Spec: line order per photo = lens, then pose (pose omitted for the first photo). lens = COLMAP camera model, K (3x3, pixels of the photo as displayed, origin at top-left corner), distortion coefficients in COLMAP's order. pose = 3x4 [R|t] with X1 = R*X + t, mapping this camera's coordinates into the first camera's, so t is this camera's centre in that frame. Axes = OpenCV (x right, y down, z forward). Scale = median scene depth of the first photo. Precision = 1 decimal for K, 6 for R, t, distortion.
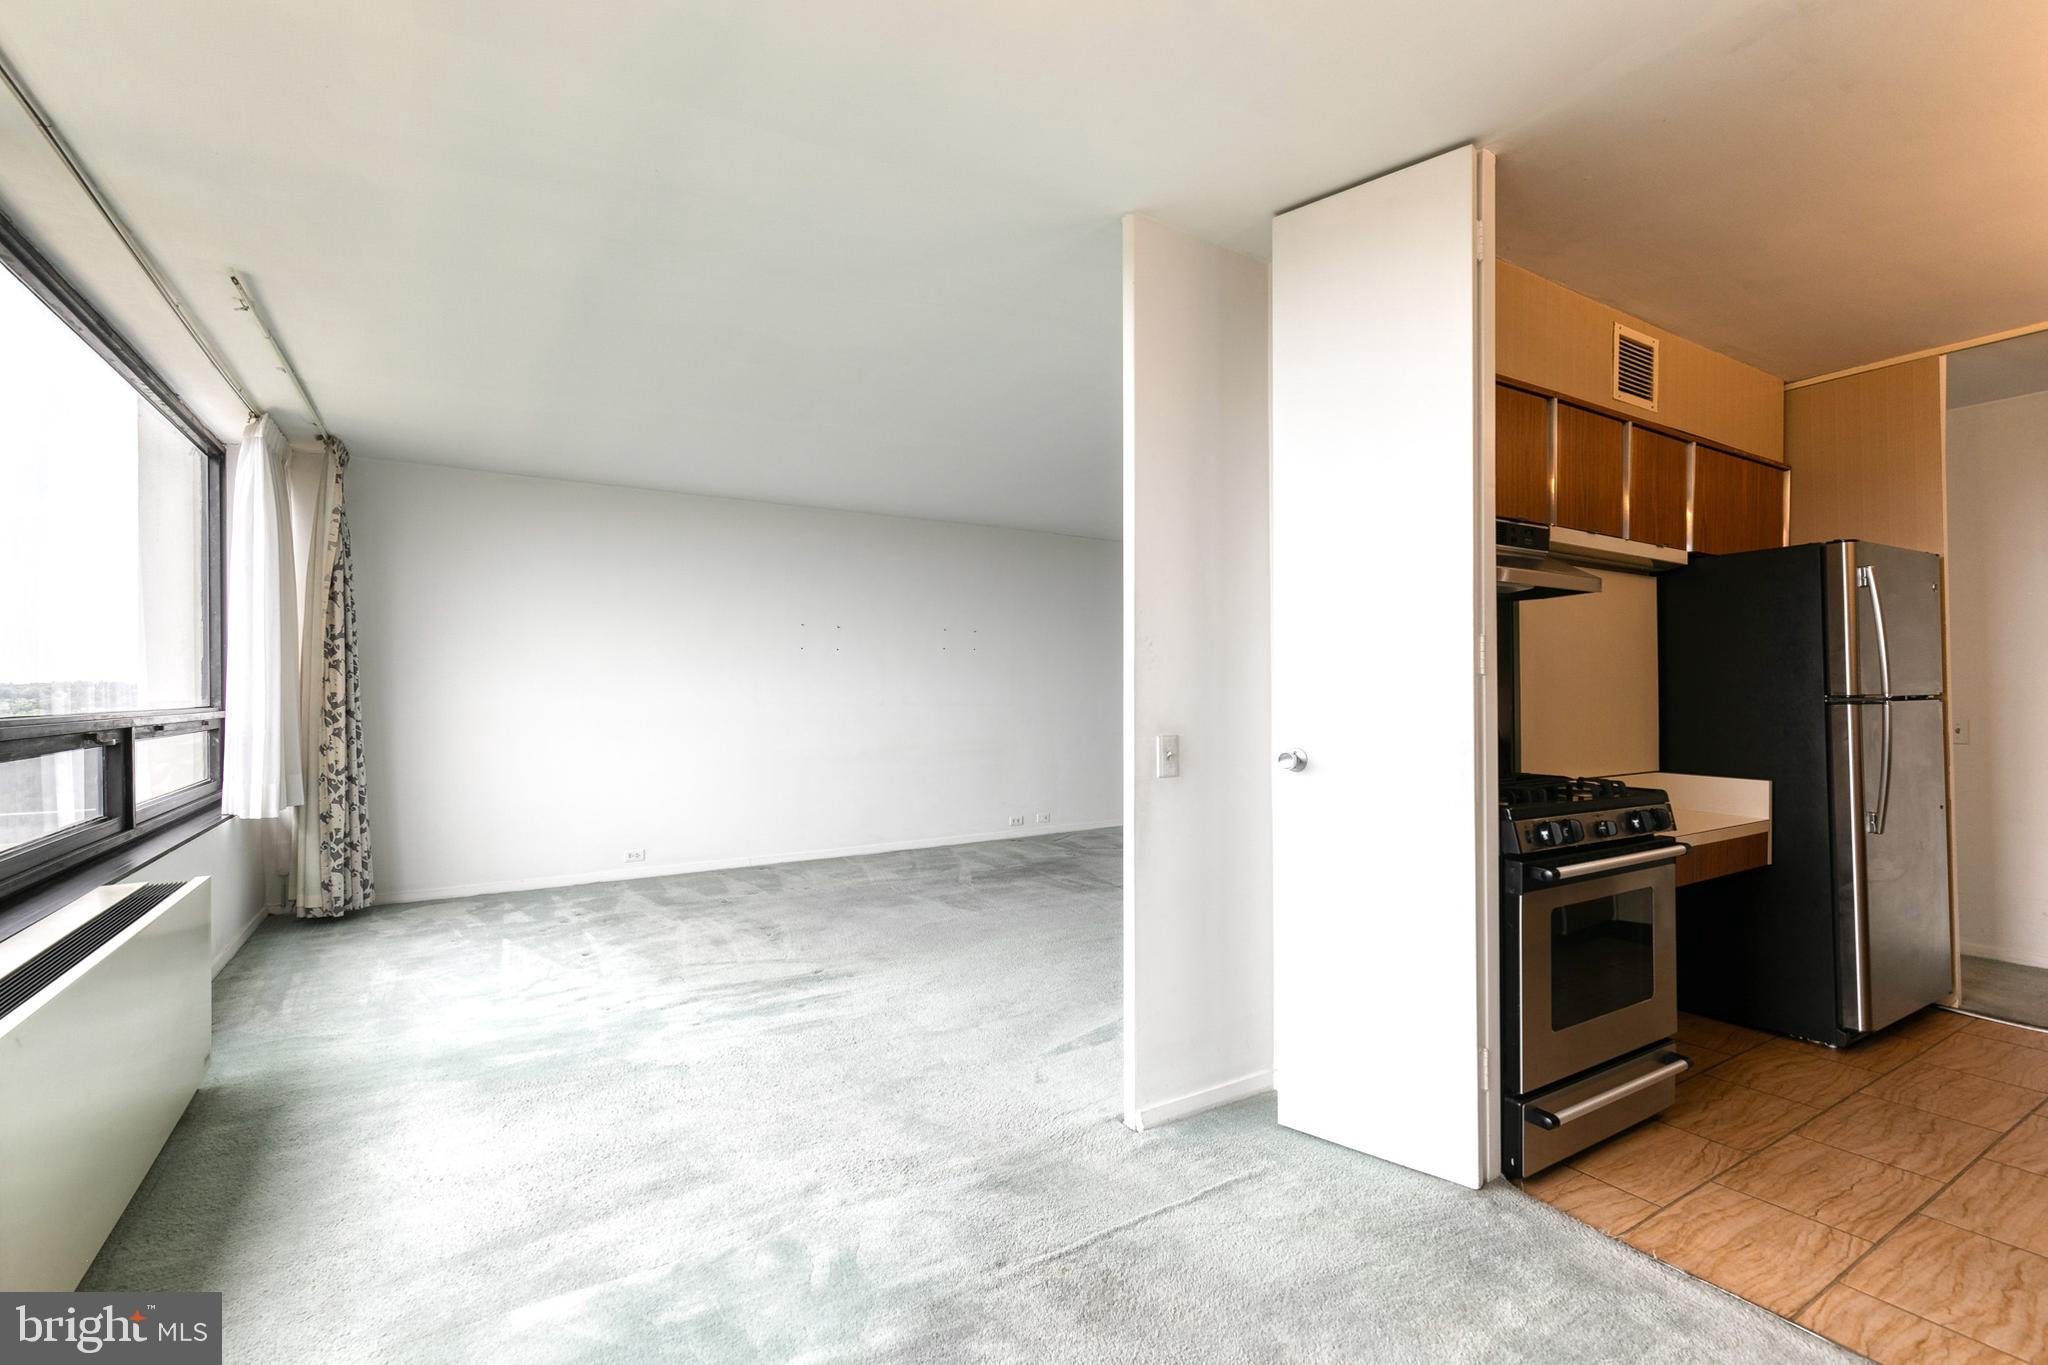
lens RADIAL K [[923.8, 0, 1039.3], [0, 923.8, 688.2], [0, 0, 1]] dist [0.009845, -0.001908]
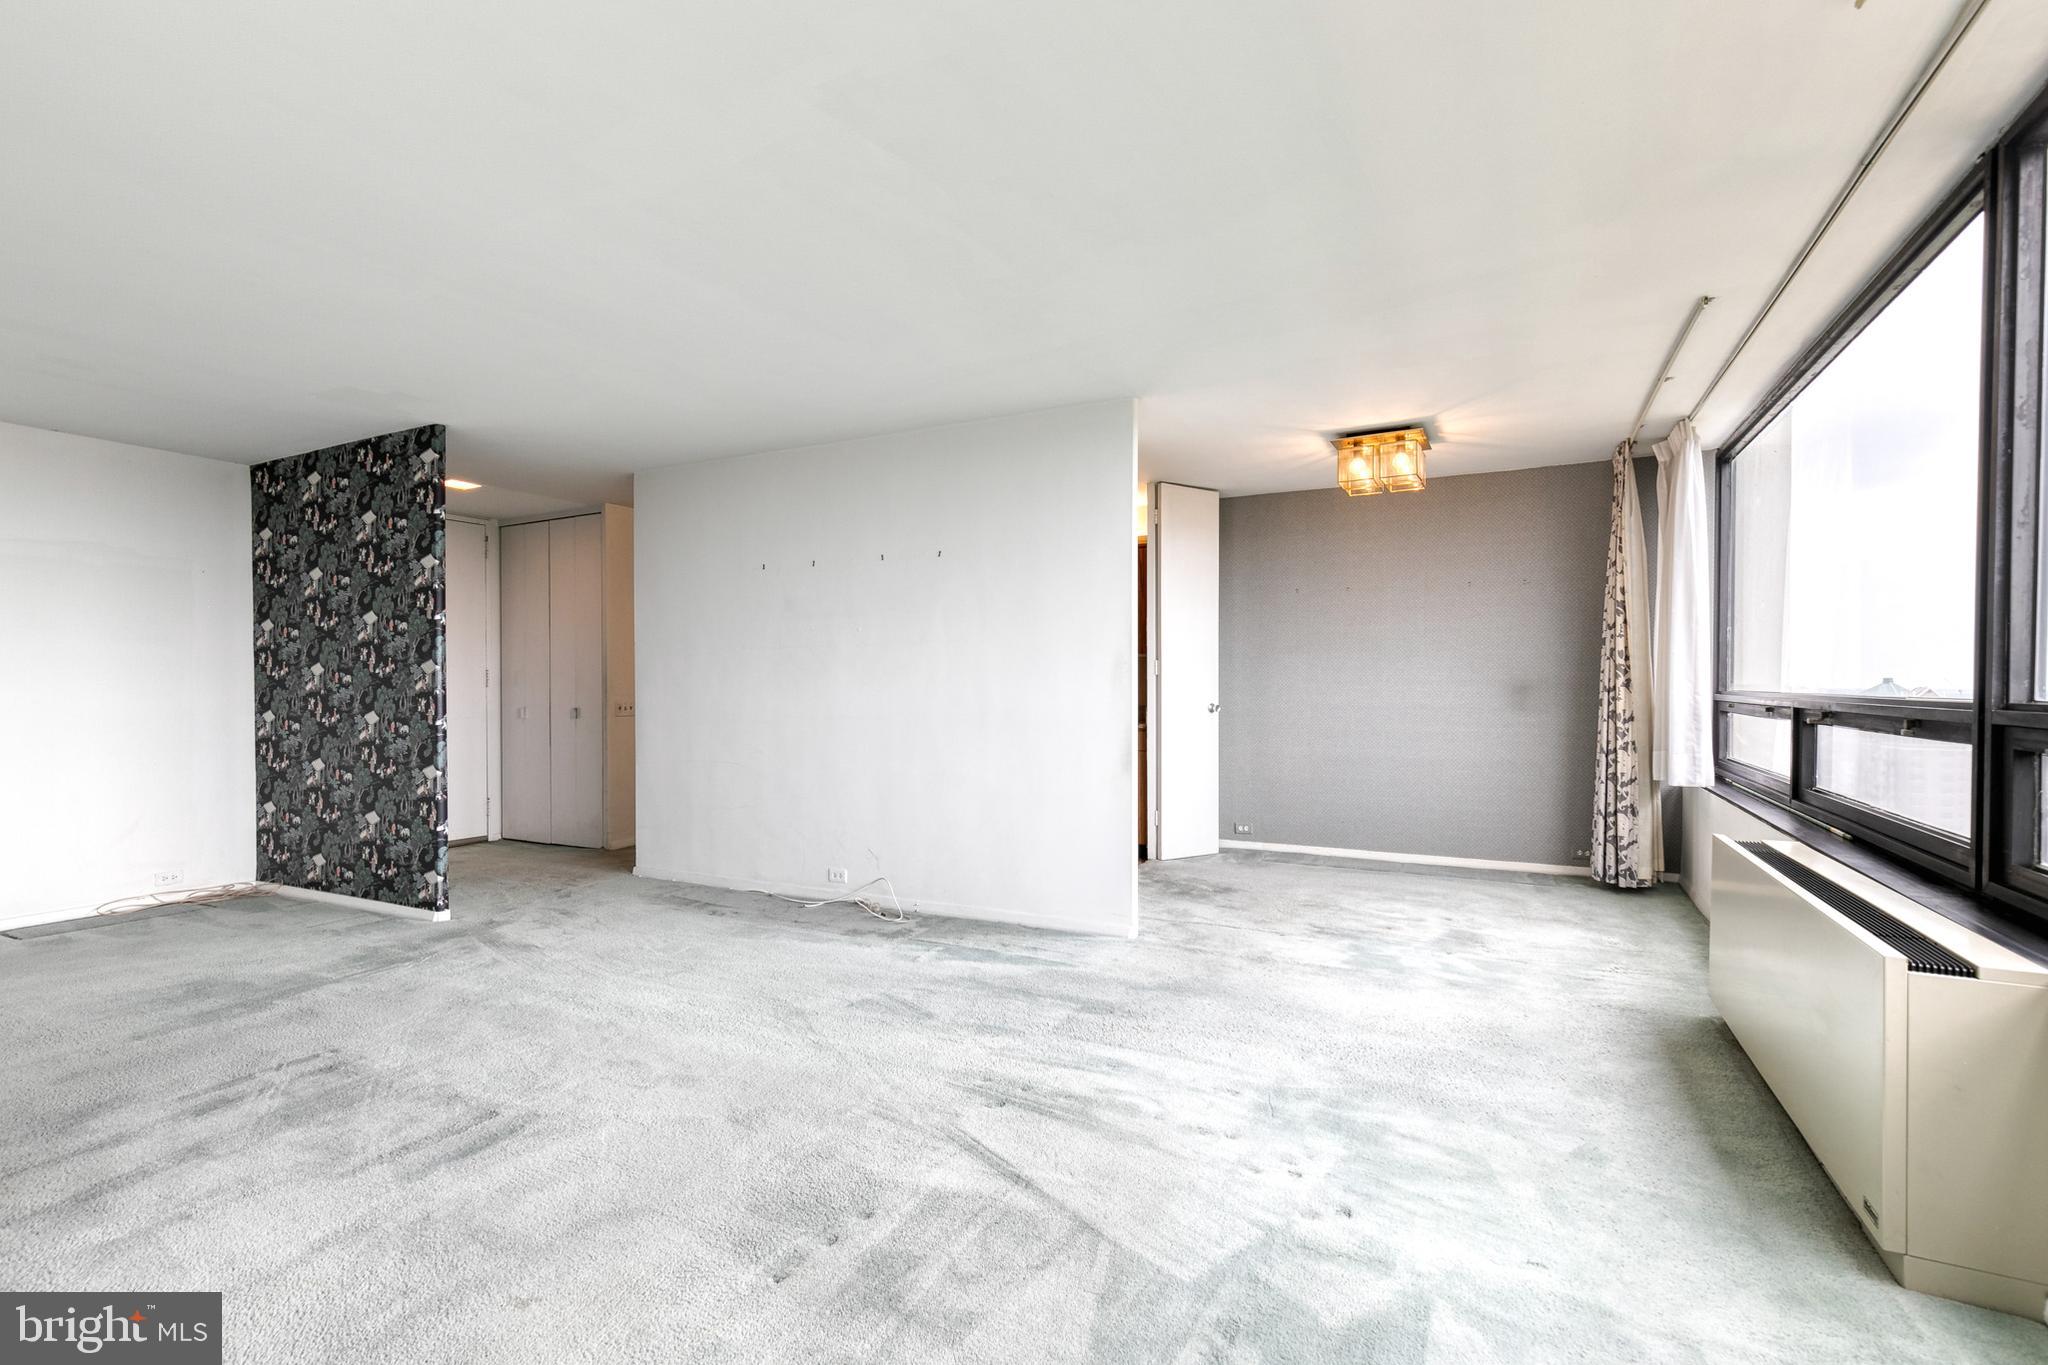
lens RADIAL K [[923.8, 0, 1039.3], [0, 923.8, 688.2], [0, 0, 1]] dist [0.009845, -0.001908]
pose [[-0.498939, -0.001360, 0.866636, -1.264585], [0.000779, 0.999998, 0.002017, 0.012518], [-0.866637, 0.001681, -0.498937, 1.972778]]
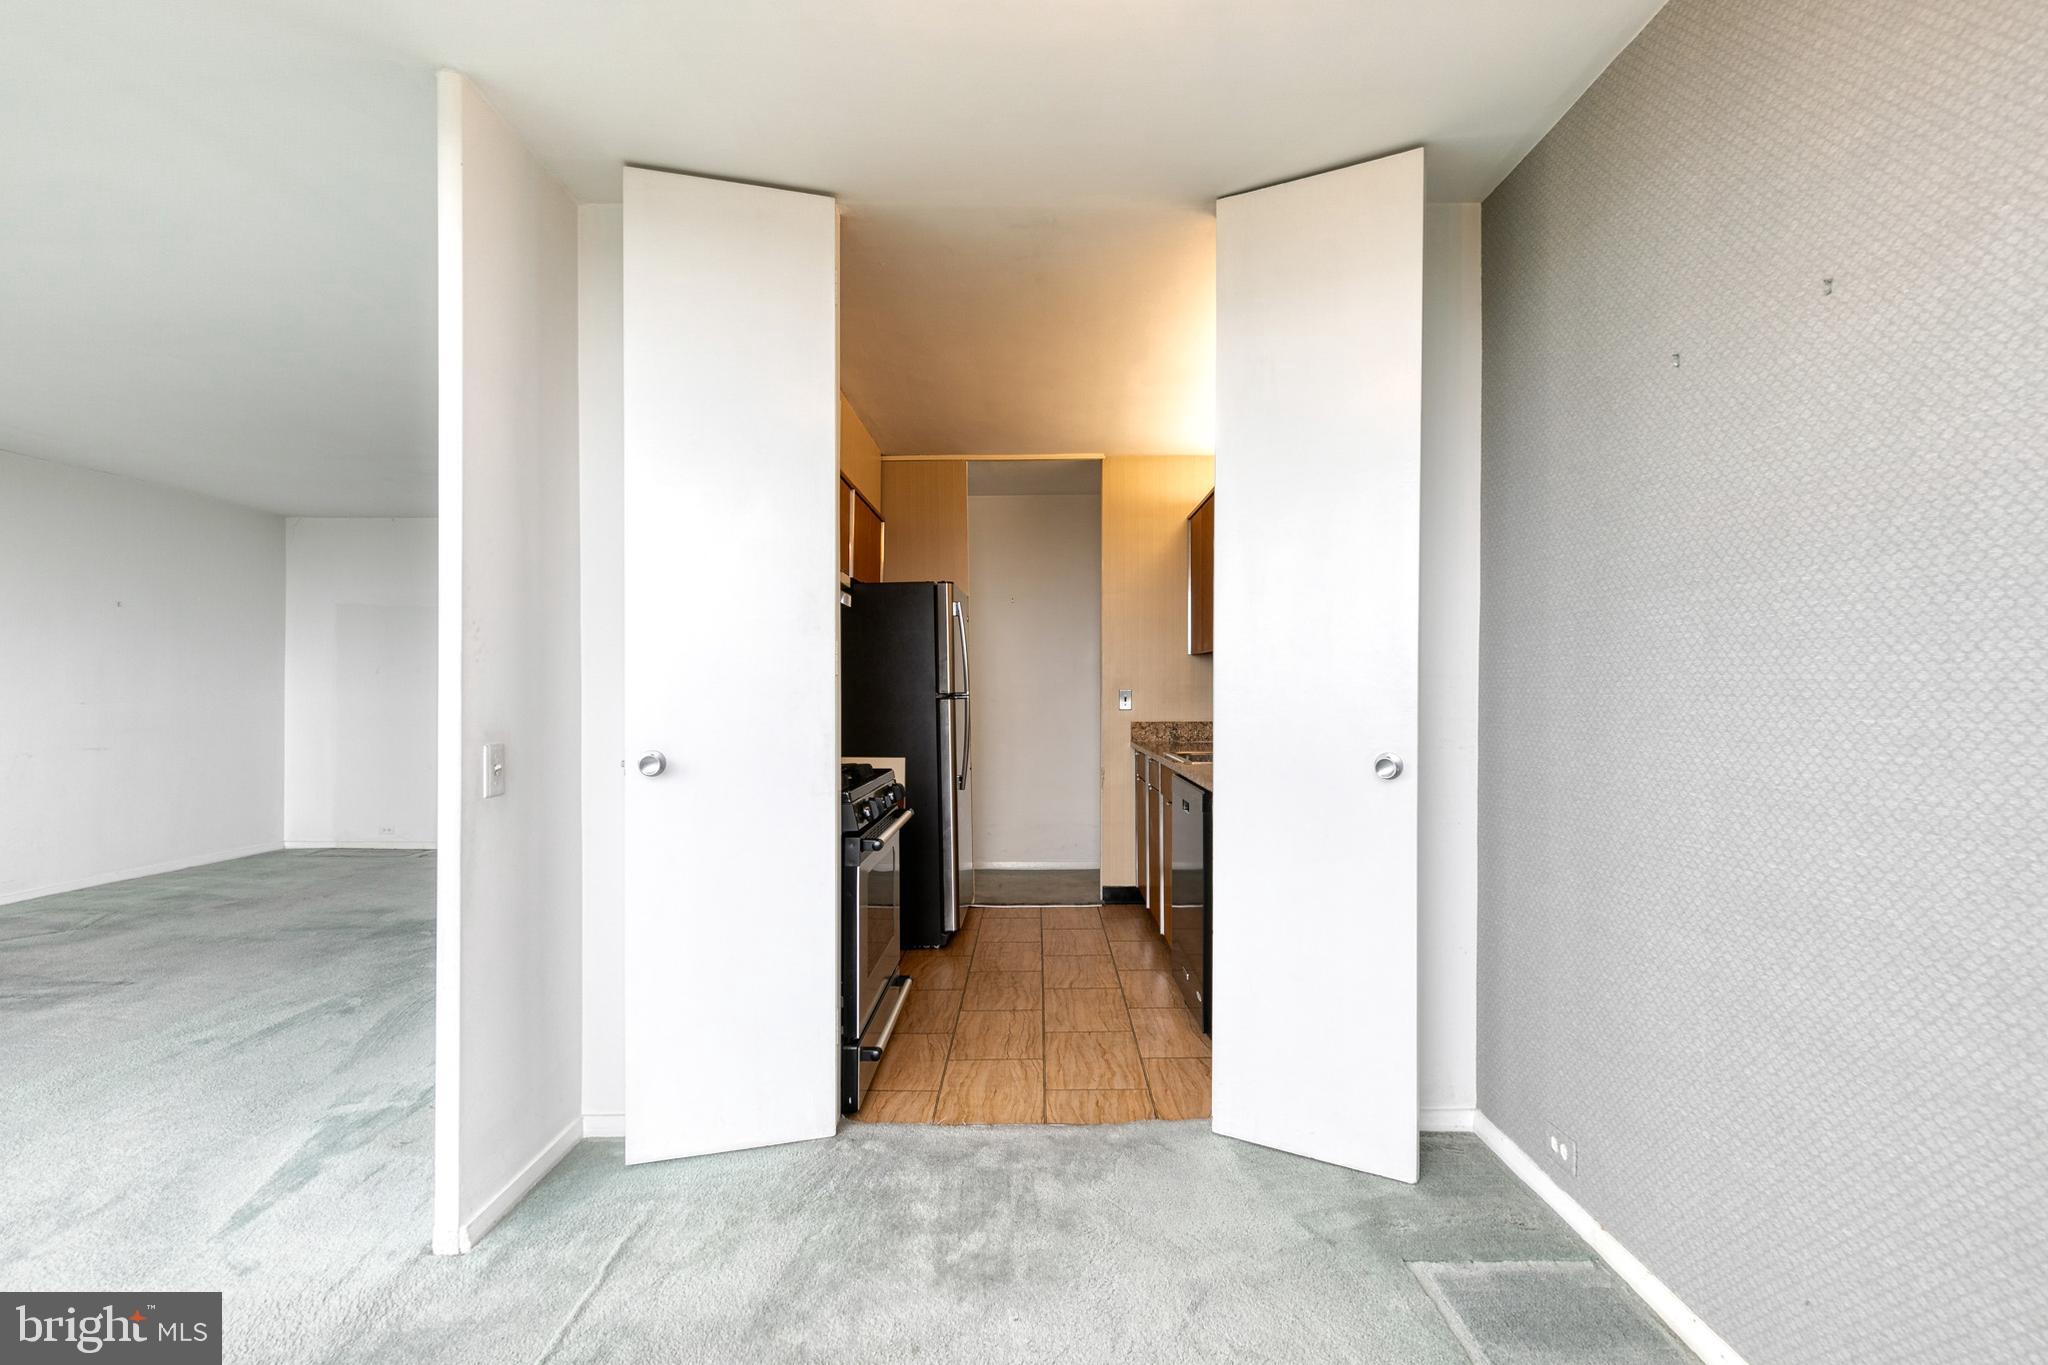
lens RADIAL K [[937.7, 0, 1037.9], [0, 937.7, 687.9], [0, 0, 1]] dist [0.009830, -0.000254]
pose [[0.531570, 0.001442, 0.847013, -0.304566], [-0.002444, 0.999997, -0.000168, 0.000247], [-0.847011, -0.001981, 0.531572, 0.162565]]
